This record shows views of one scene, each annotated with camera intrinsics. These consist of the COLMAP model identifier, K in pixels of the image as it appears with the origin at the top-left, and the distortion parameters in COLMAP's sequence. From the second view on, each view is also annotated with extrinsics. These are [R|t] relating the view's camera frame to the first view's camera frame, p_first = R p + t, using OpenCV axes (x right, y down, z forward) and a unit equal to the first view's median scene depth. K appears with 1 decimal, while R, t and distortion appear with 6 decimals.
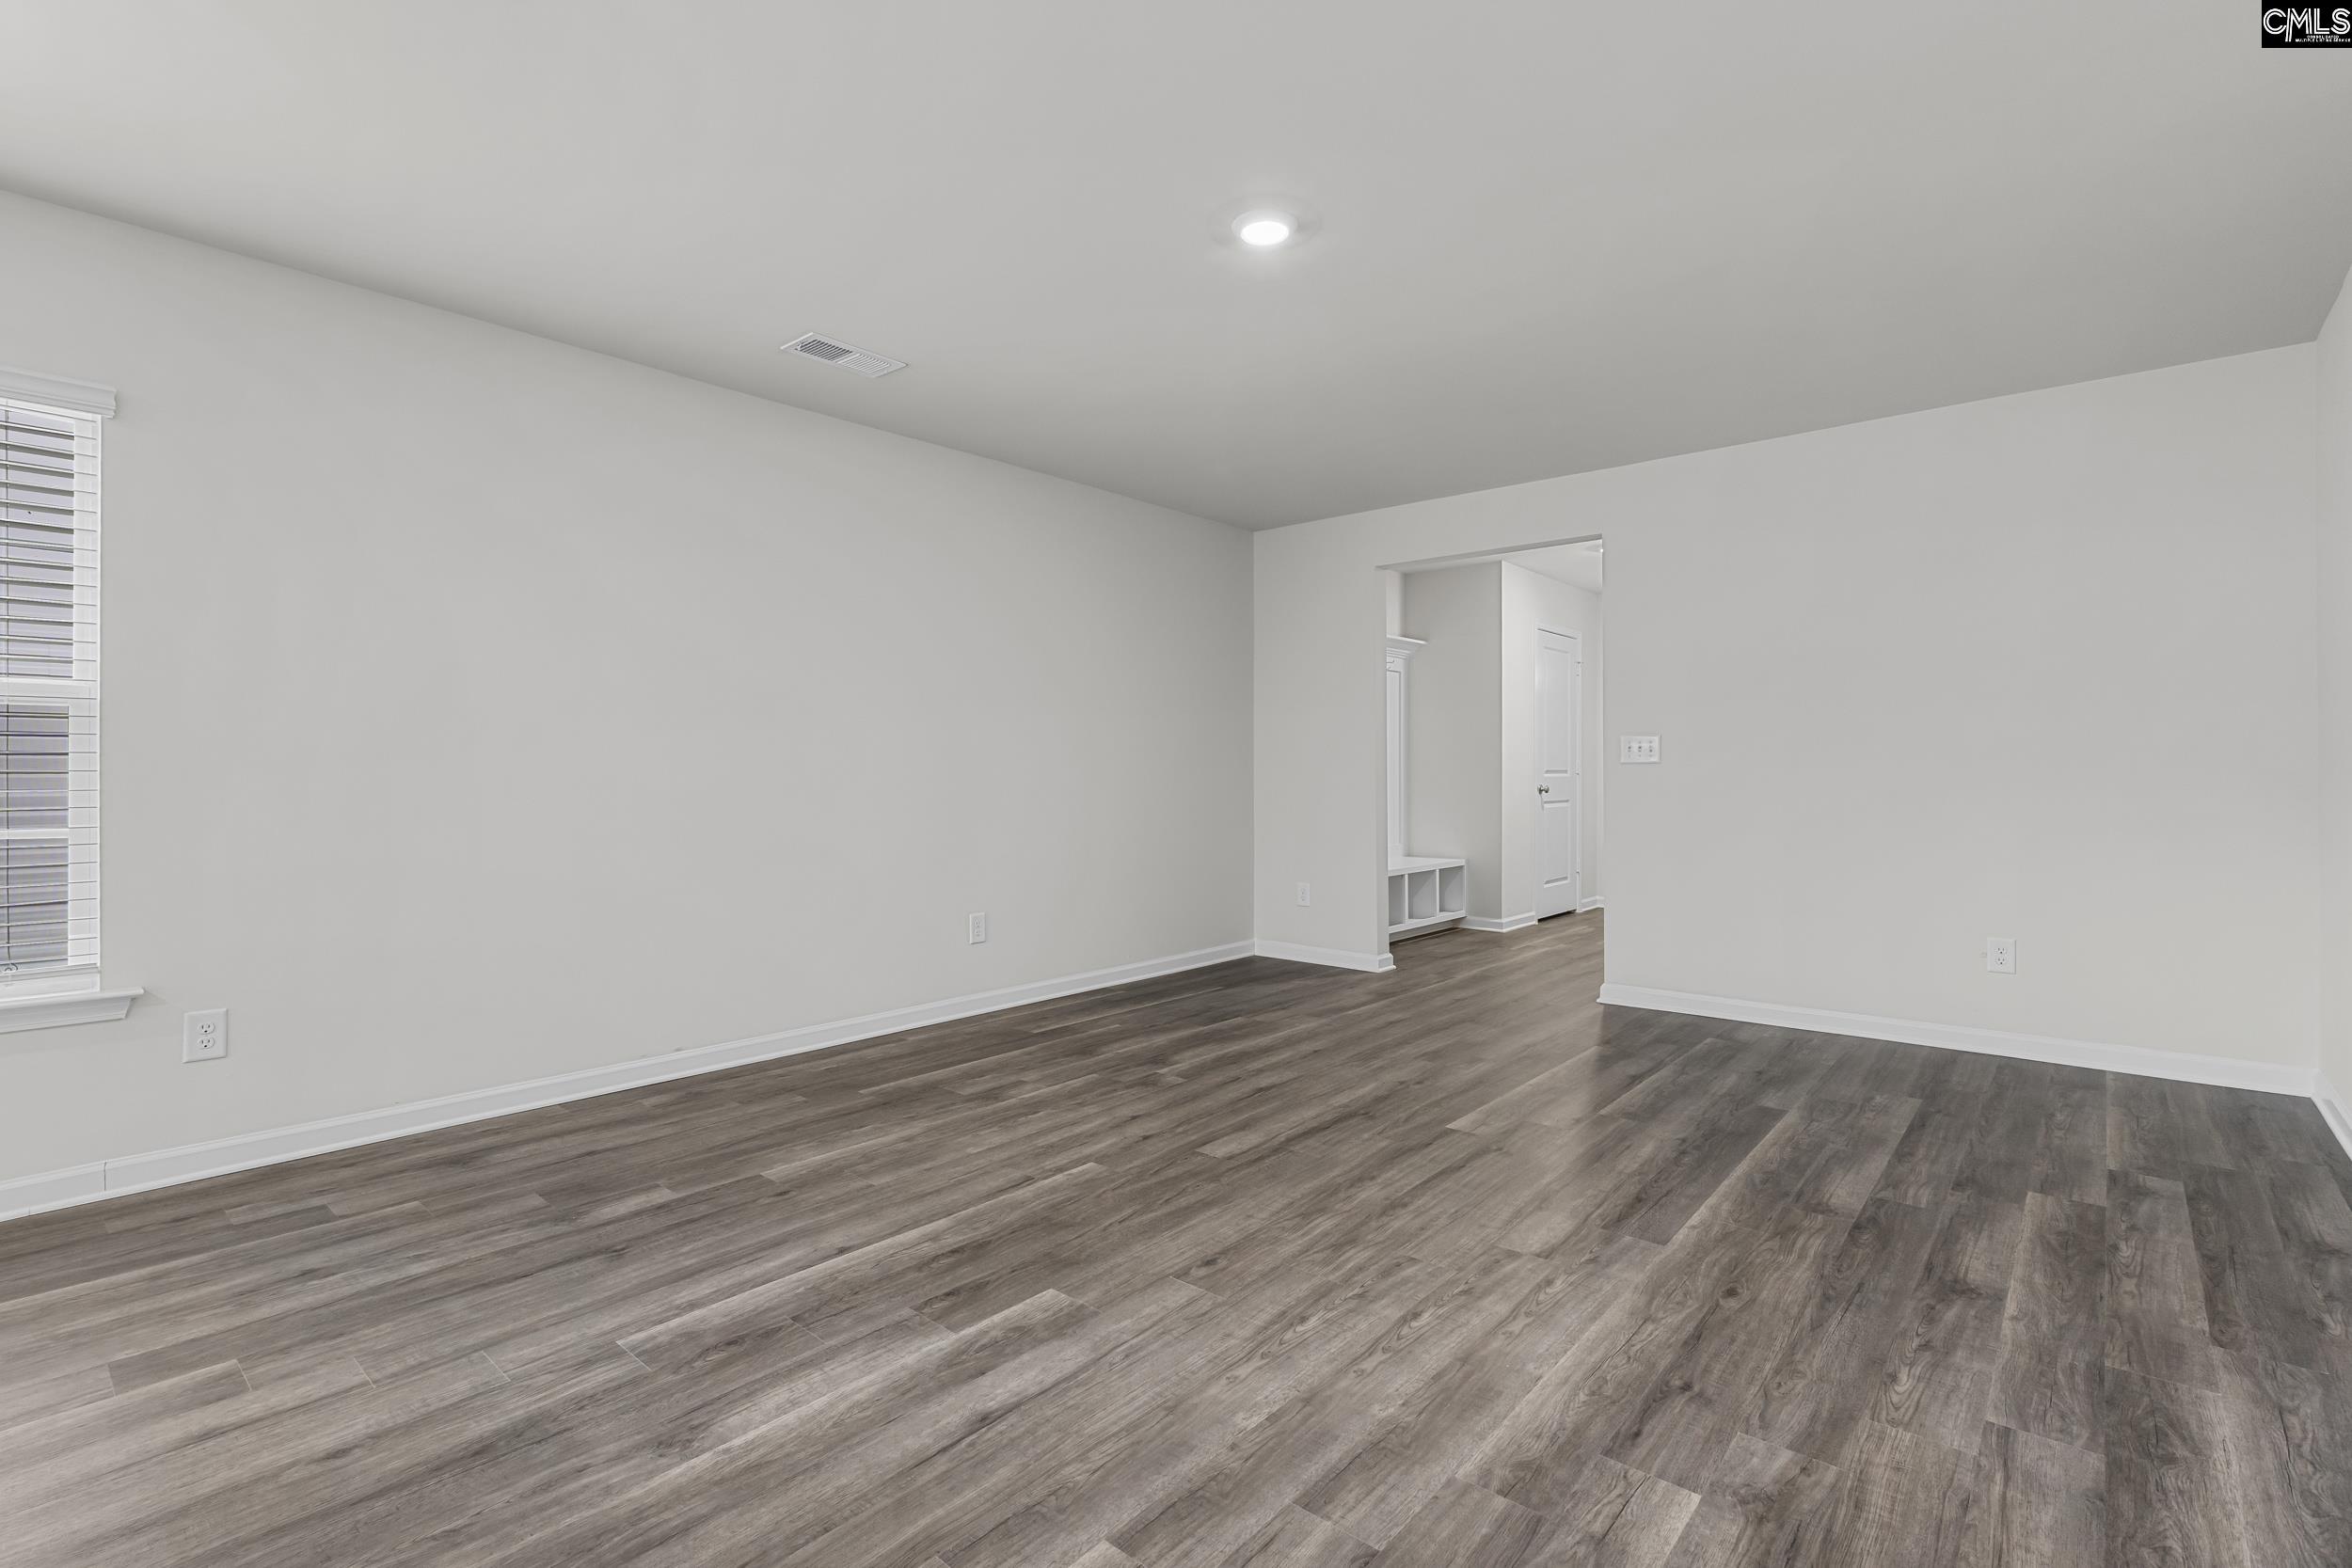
lens RADIAL K [[1078.7, 0, 1174.2], [0, 1078.7, 774.3], [0, 0, 1]] dist [-0.010161, -0.001191]
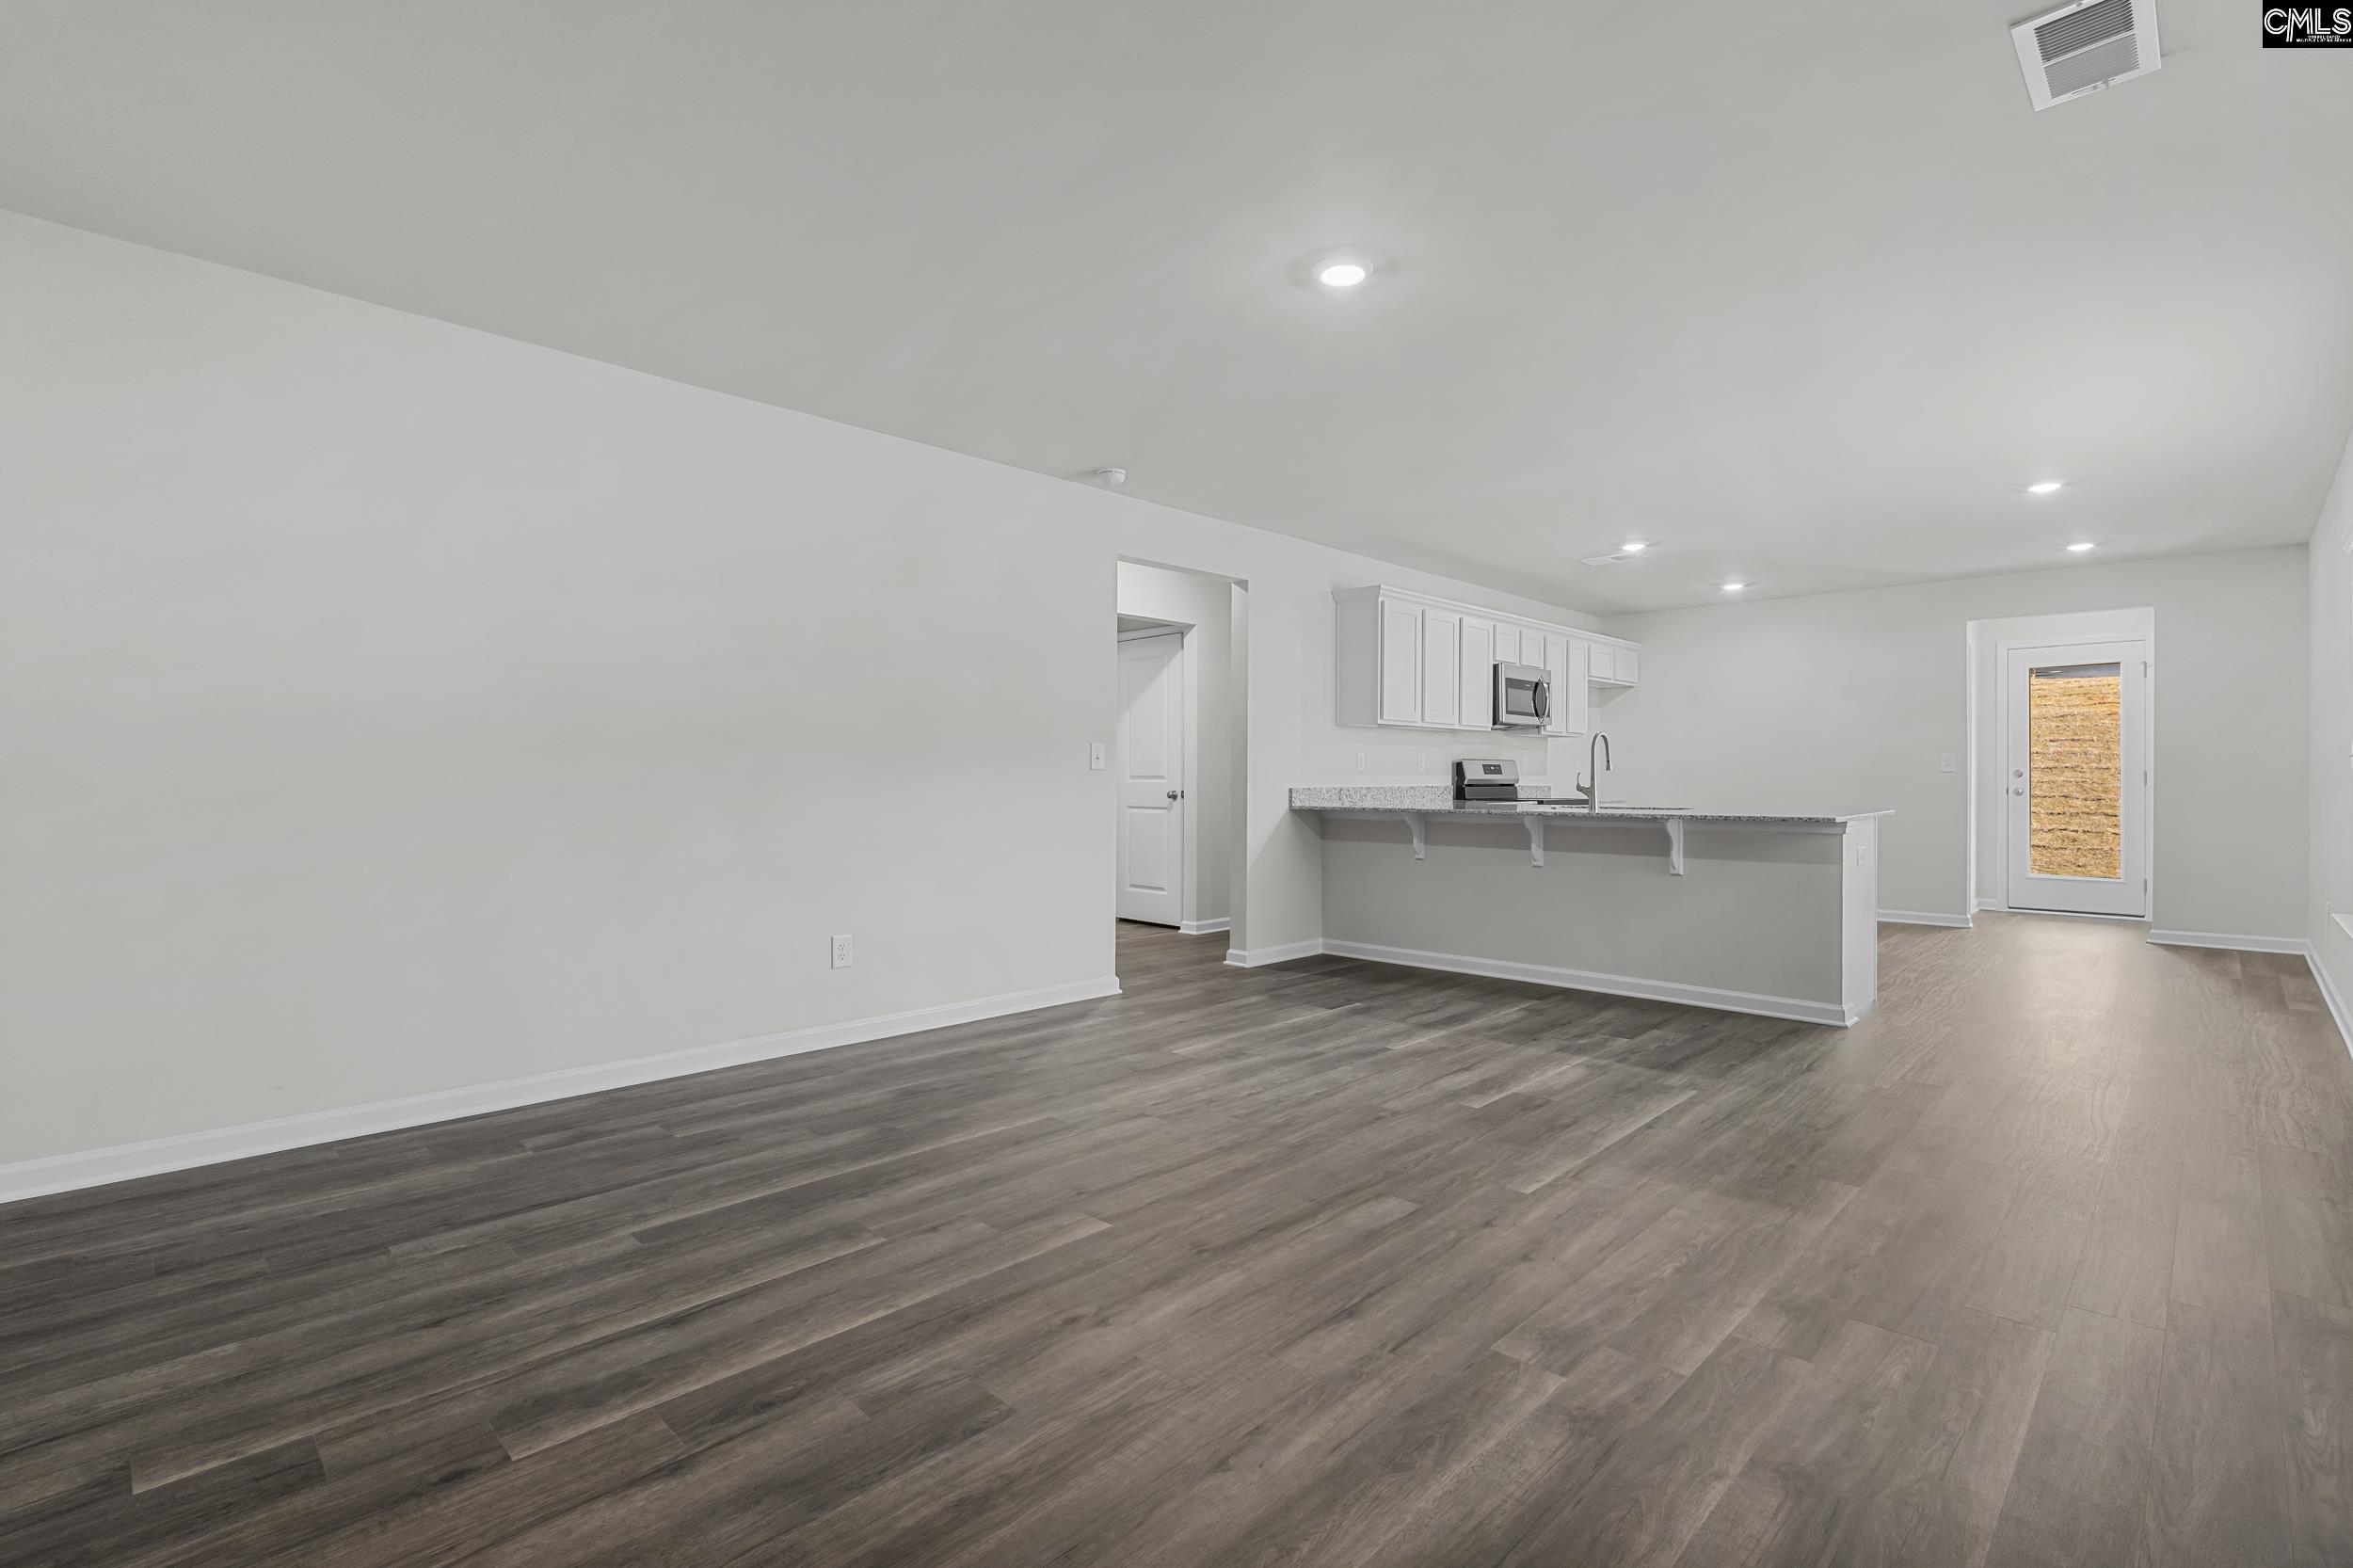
lens RADIAL K [[1079.2, 0, 1160.1], [0, 1079.2, 784.3], [0, 0, 1]] dist [-0.010161, -0.001191]
pose [[-0.997286, -0.001228, 0.073609, 0.186665], [-0.000727, 0.999976, 0.006833, -0.002680], [-0.073616, 0.006760, -0.997264, 2.099600]]
